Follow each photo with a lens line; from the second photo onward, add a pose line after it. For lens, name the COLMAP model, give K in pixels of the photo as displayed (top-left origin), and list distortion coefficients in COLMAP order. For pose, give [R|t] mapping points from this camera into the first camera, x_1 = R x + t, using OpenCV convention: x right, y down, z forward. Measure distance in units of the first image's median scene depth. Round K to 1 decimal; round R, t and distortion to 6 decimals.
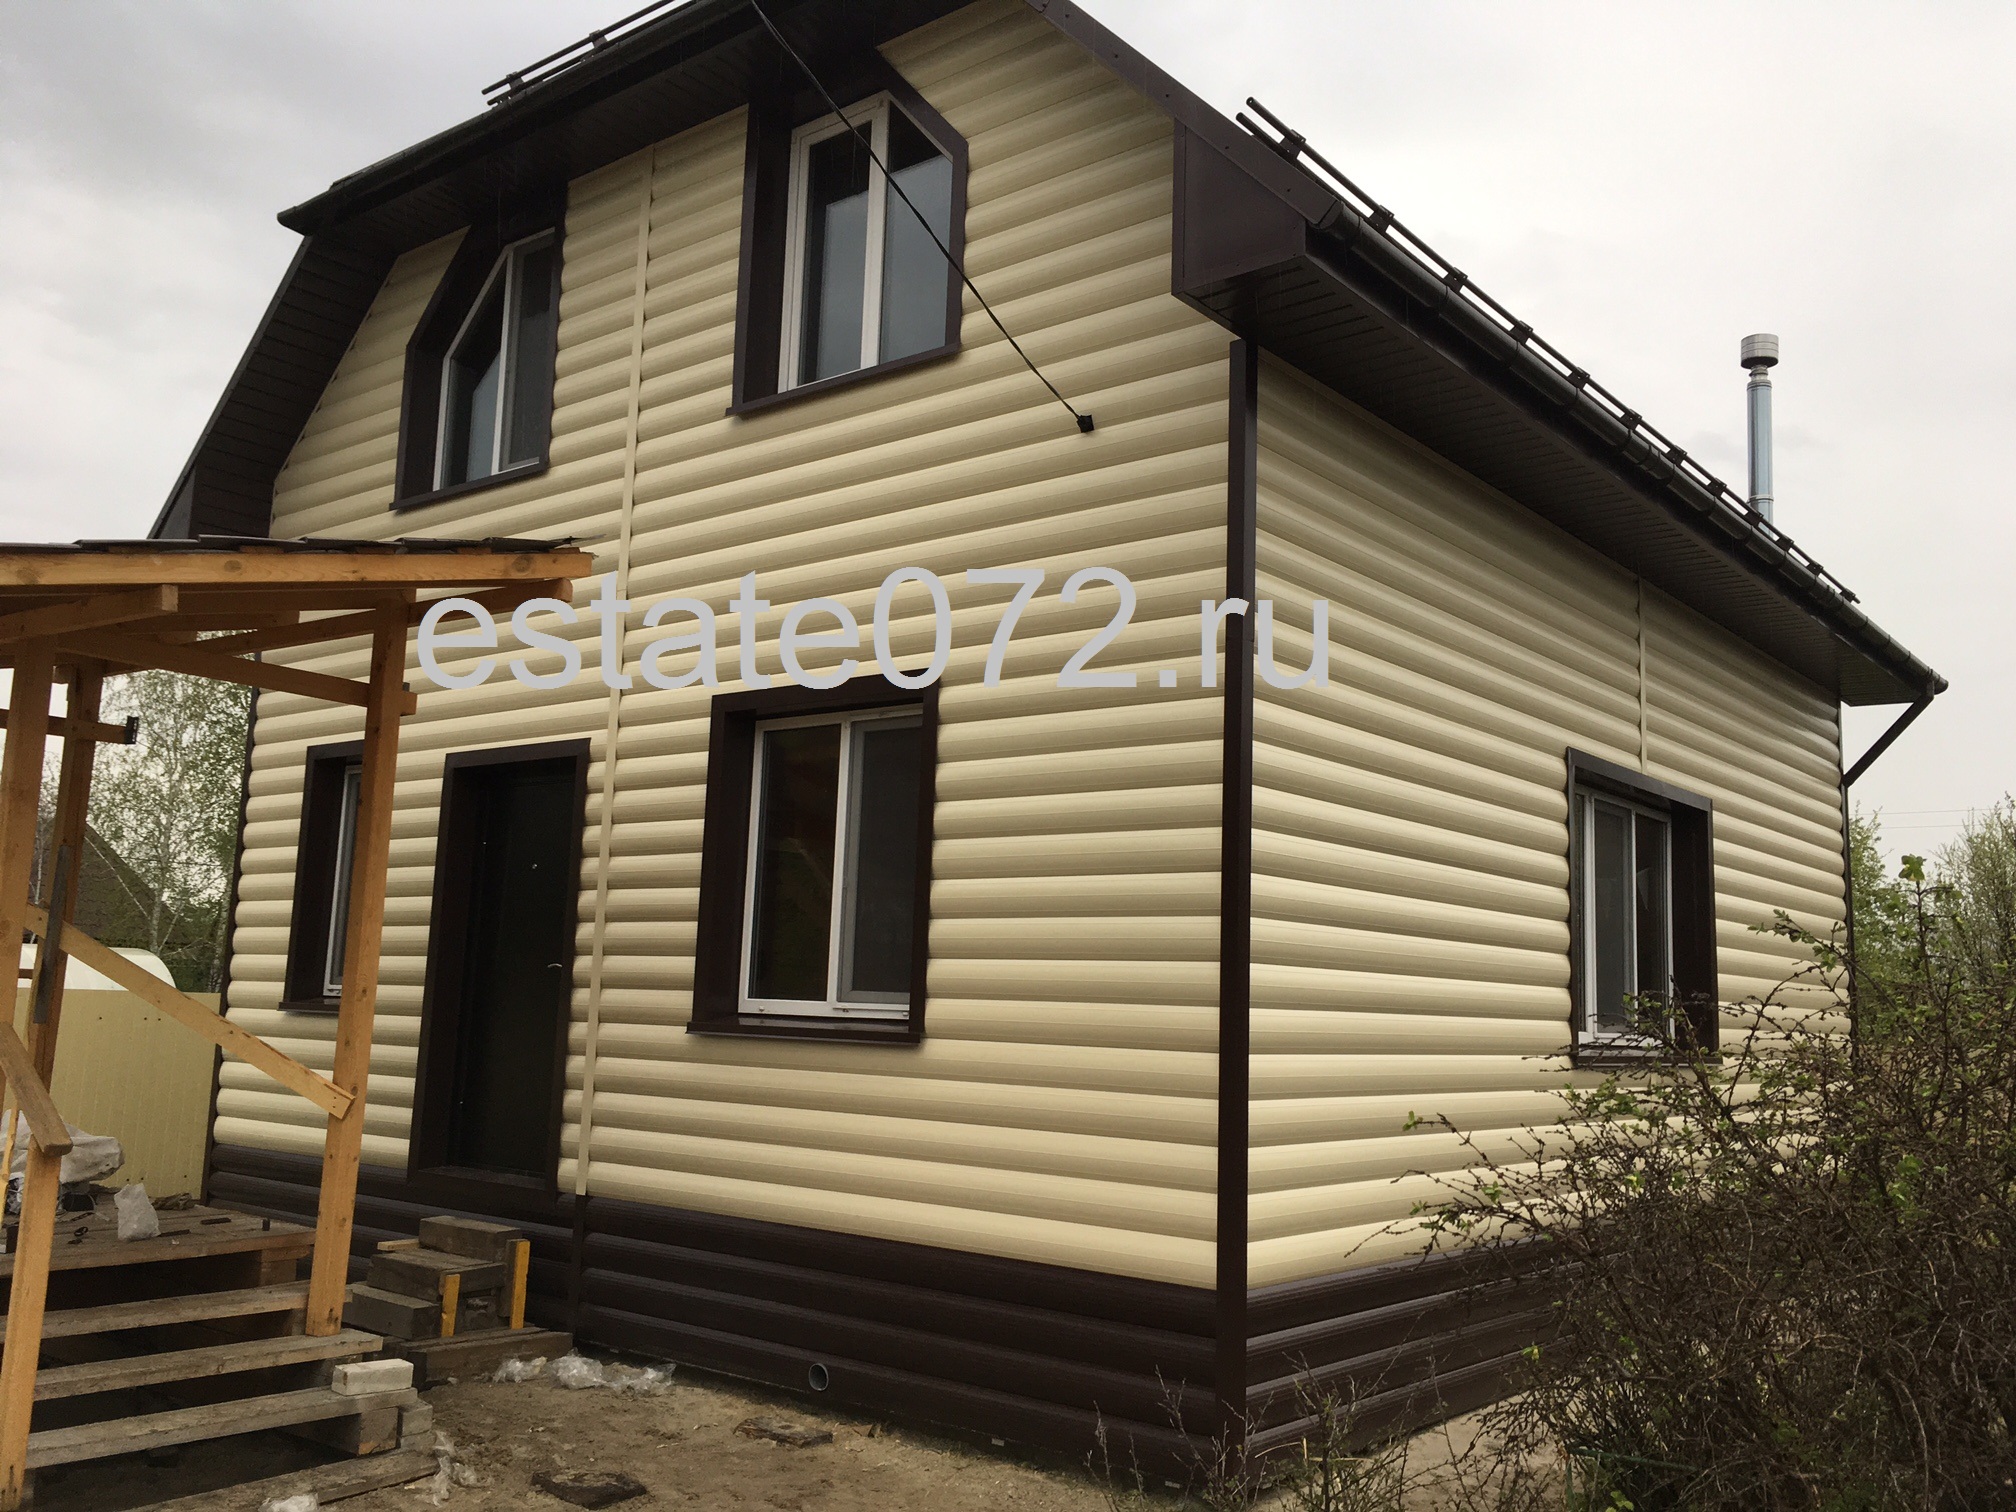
lens RADIAL K [[1714.5, 0, 1008.0], [0, 1714.5, 756.0], [0, 0, 1]] dist [0.012166, 0.001249]
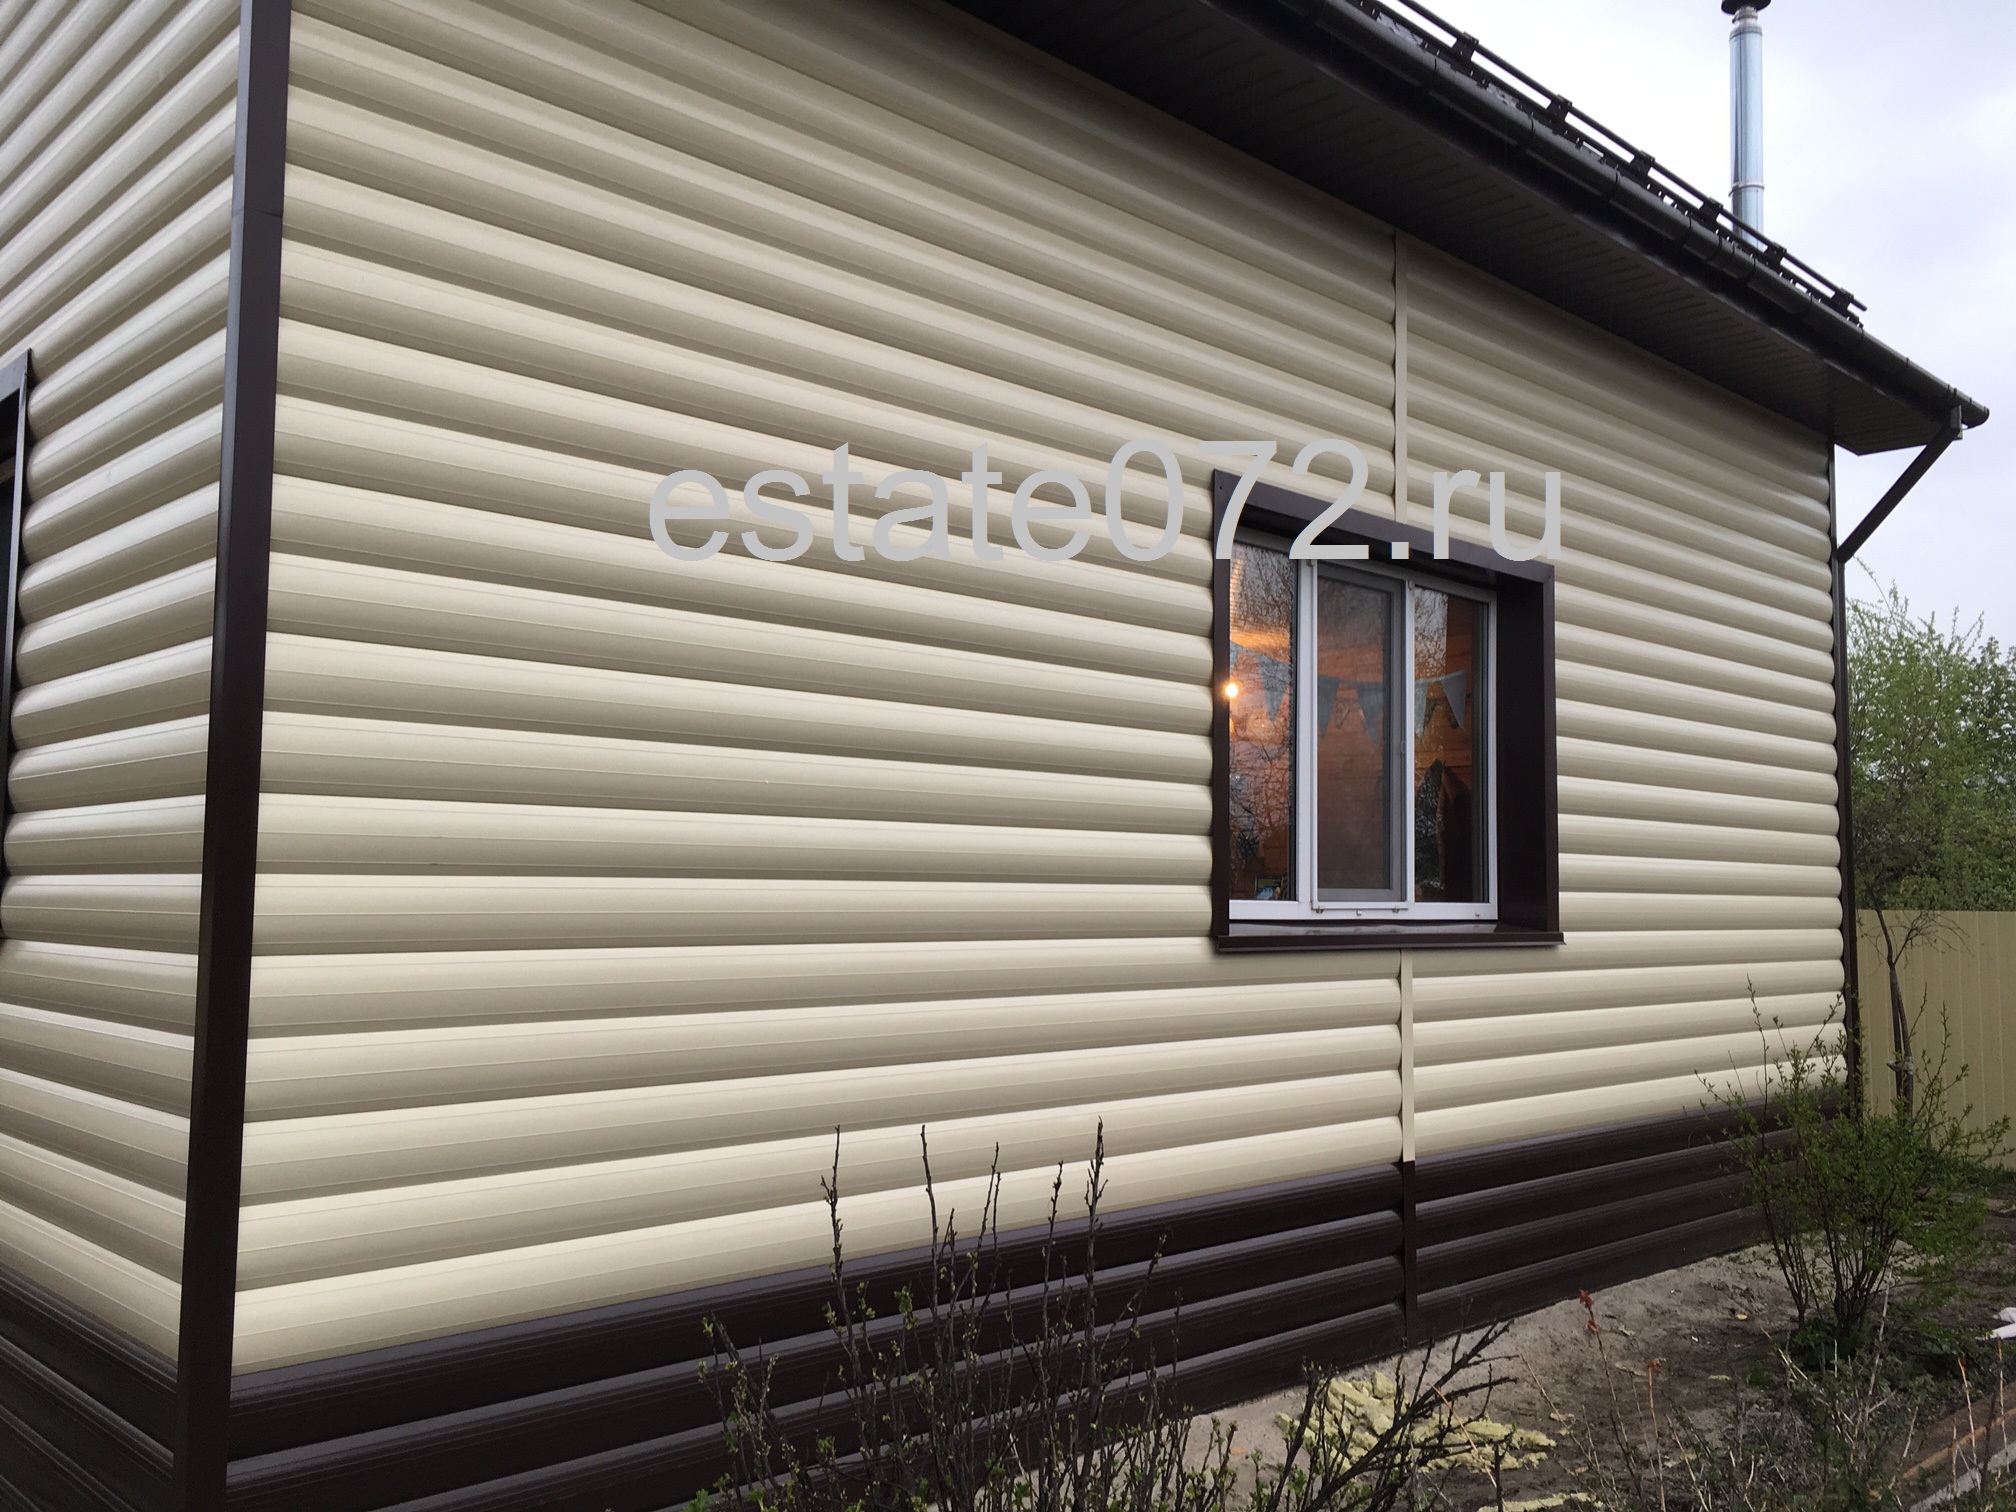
lens RADIAL K [[1456.0, 0, 1009.4], [0, 1456.0, 792.9], [0, 0, 1]] dist [0.079398, -0.159300]
pose [[0.979998, -0.036305, -0.195667, 0.305702], [0.050600, 0.996363, 0.068560, 0.064383], [0.192466, -0.077089, 0.978271, 0.371002]]
